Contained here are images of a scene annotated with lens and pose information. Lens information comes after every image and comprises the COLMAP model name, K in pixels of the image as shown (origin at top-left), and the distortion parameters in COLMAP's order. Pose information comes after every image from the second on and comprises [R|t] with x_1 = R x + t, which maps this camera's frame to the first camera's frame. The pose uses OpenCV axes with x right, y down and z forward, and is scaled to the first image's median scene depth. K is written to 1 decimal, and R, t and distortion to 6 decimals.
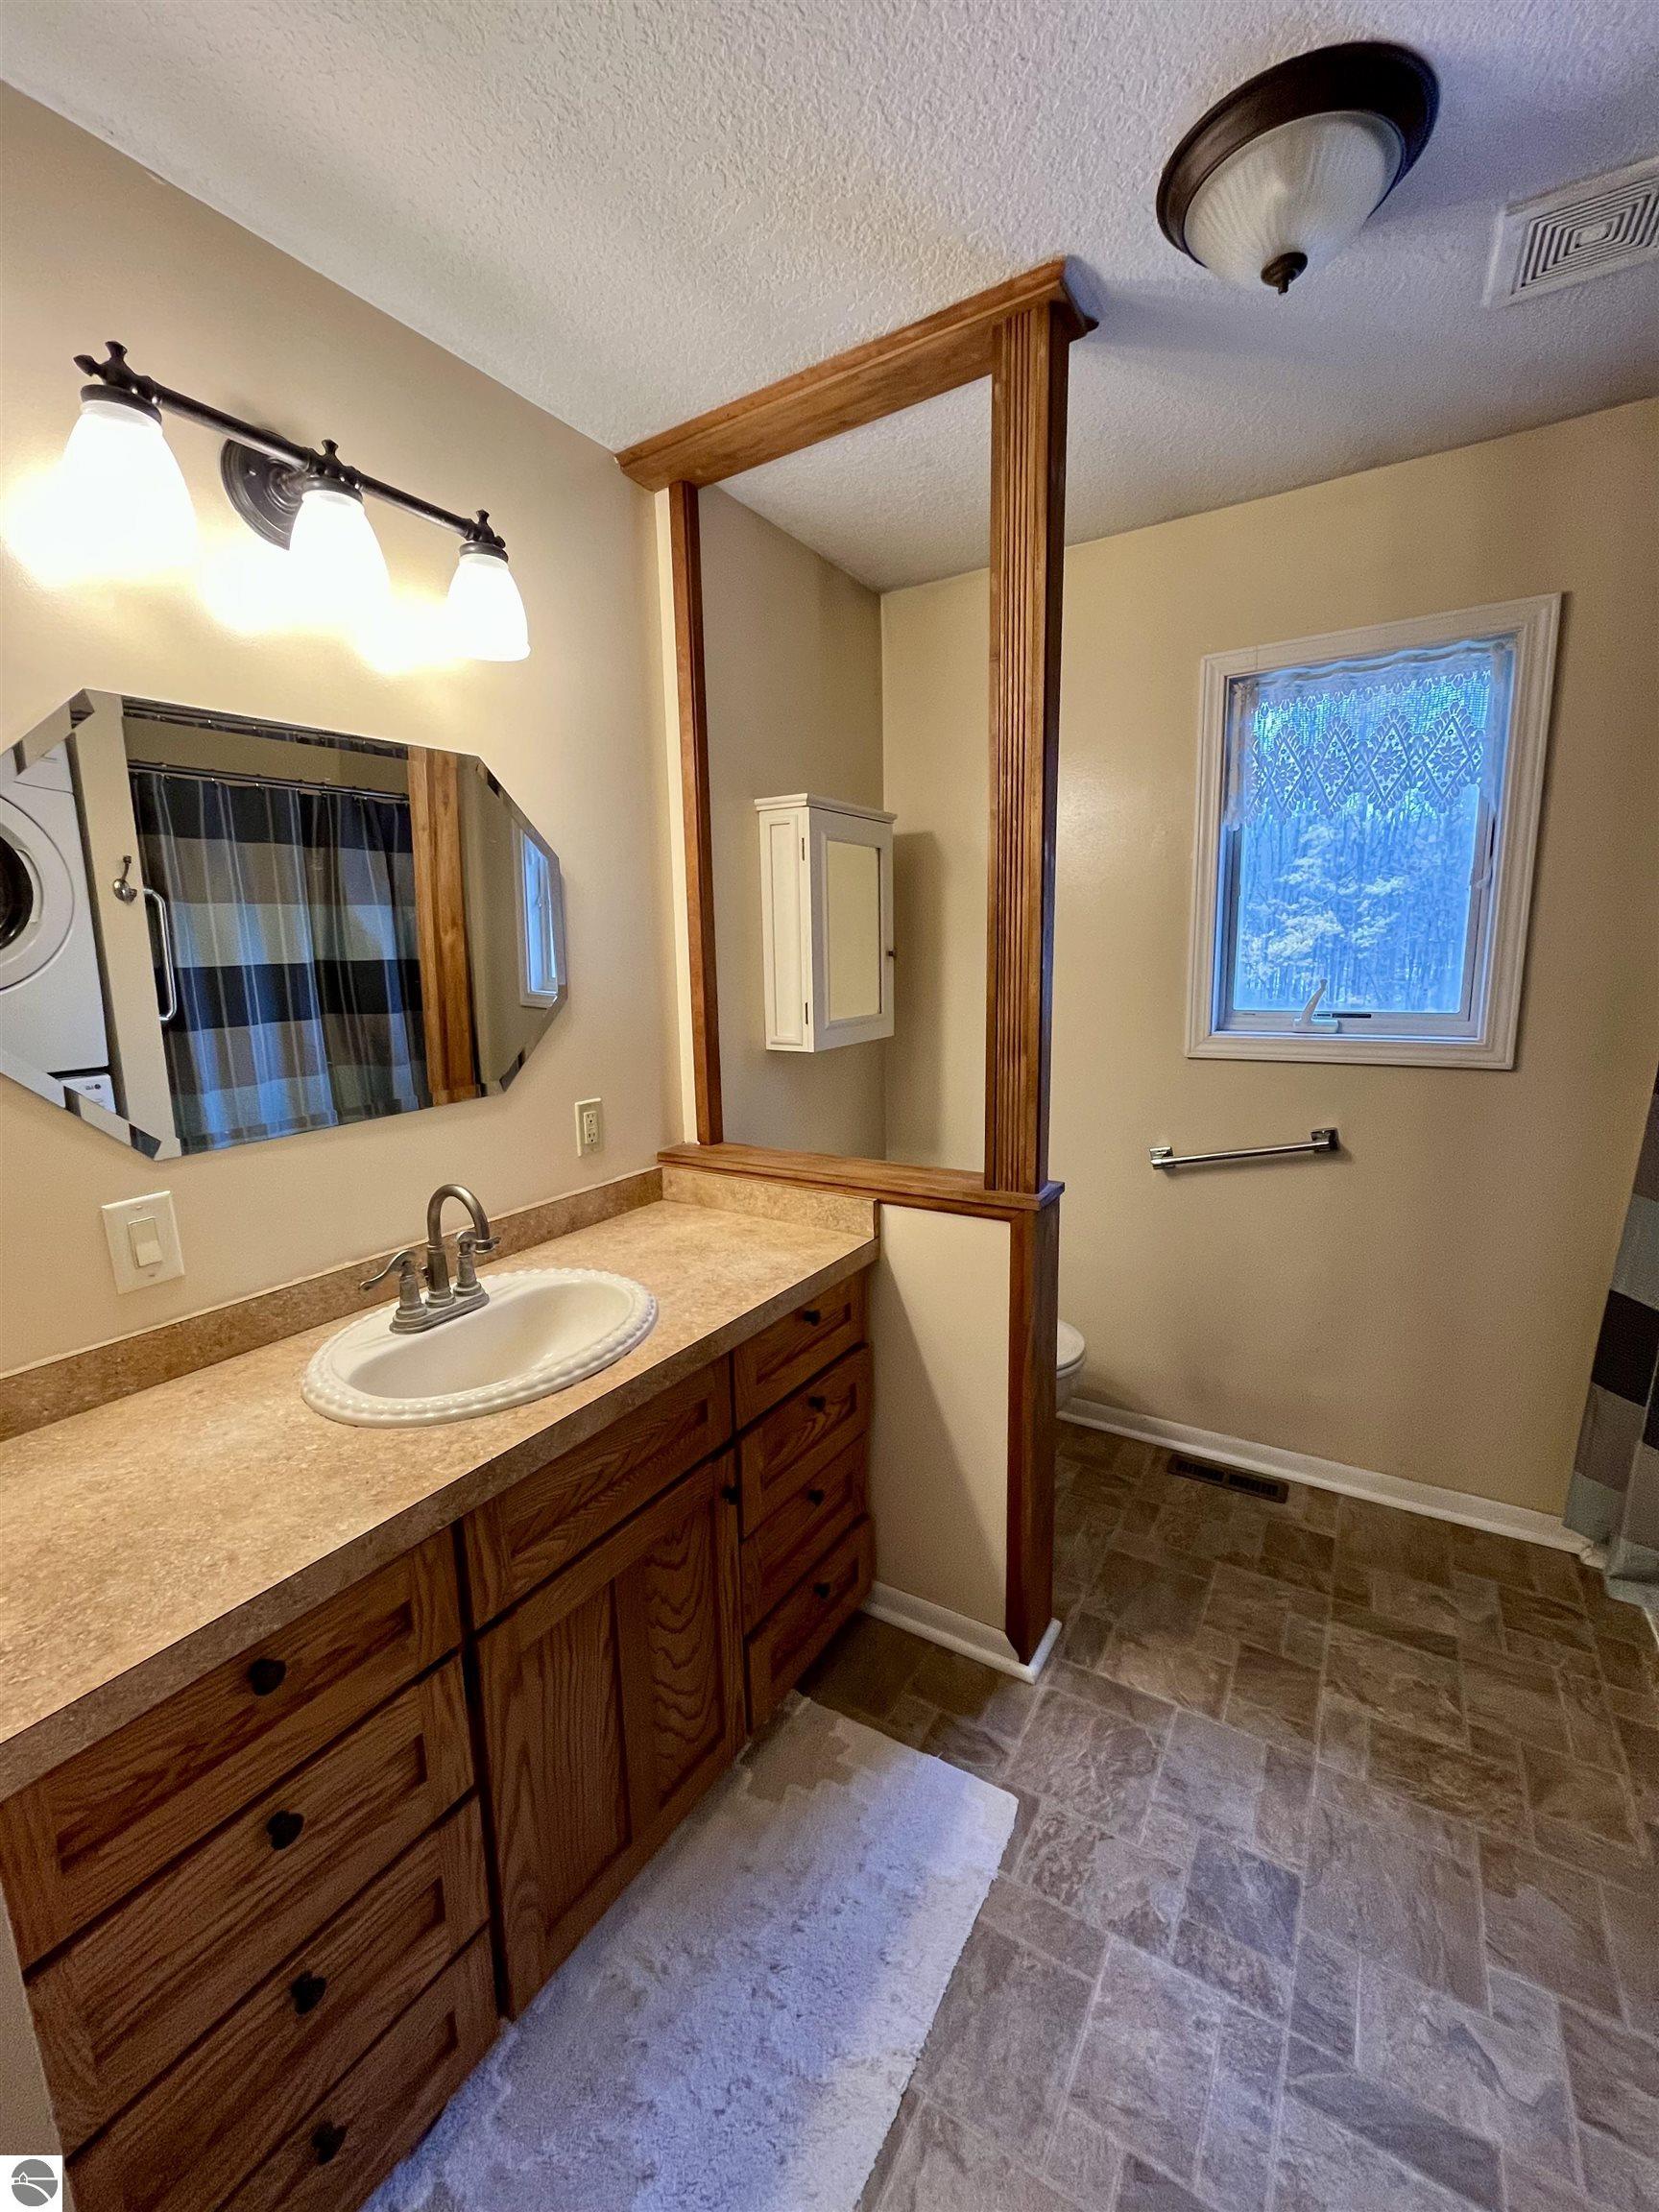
lens RADIAL K [[896.5, 0, 827.8], [0, 896.5, 1096.4], [0, 0, 1]] dist [-0.004194, -0.000139]
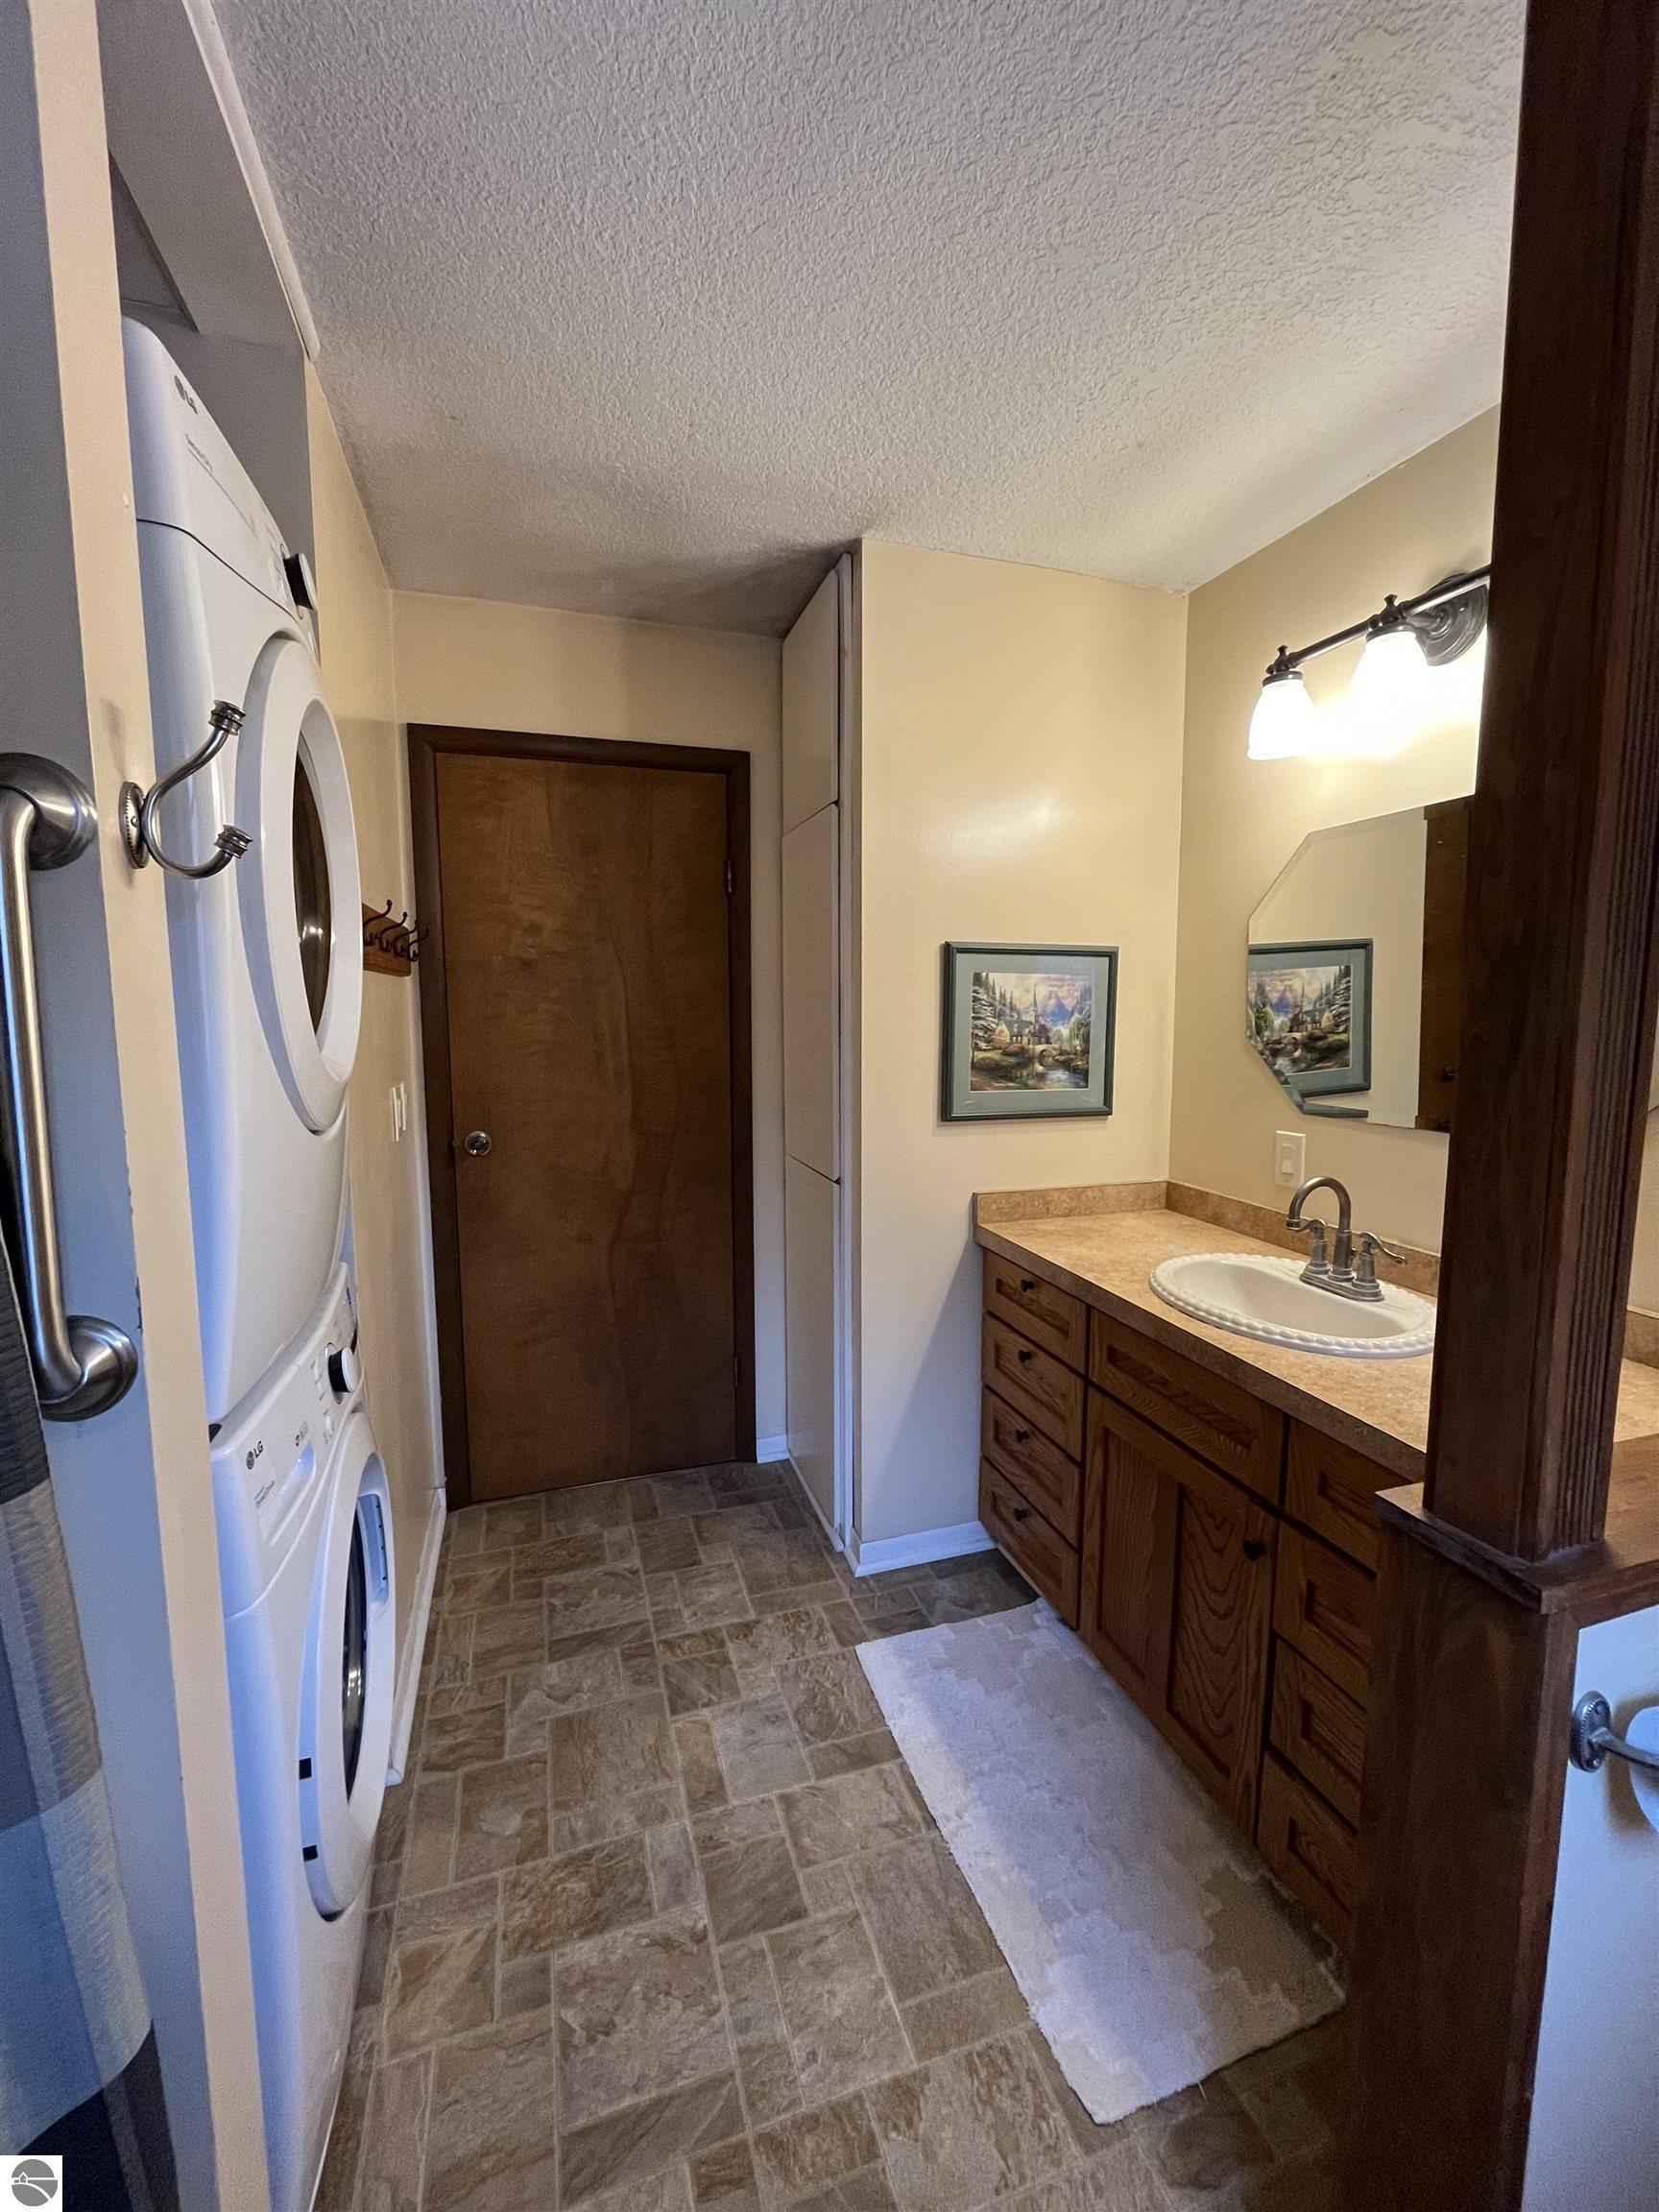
lens RADIAL K [[896.5, 0, 819.3], [0, 896.5, 1097.0], [0, 0, 1]] dist [-0.004194, -0.000139]
pose [[-0.648375, 0.102933, -0.754330, 0.782062], [-0.110623, 0.967565, 0.227115, -0.172903], [0.753241, 0.230702, -0.615958, 1.015022]]
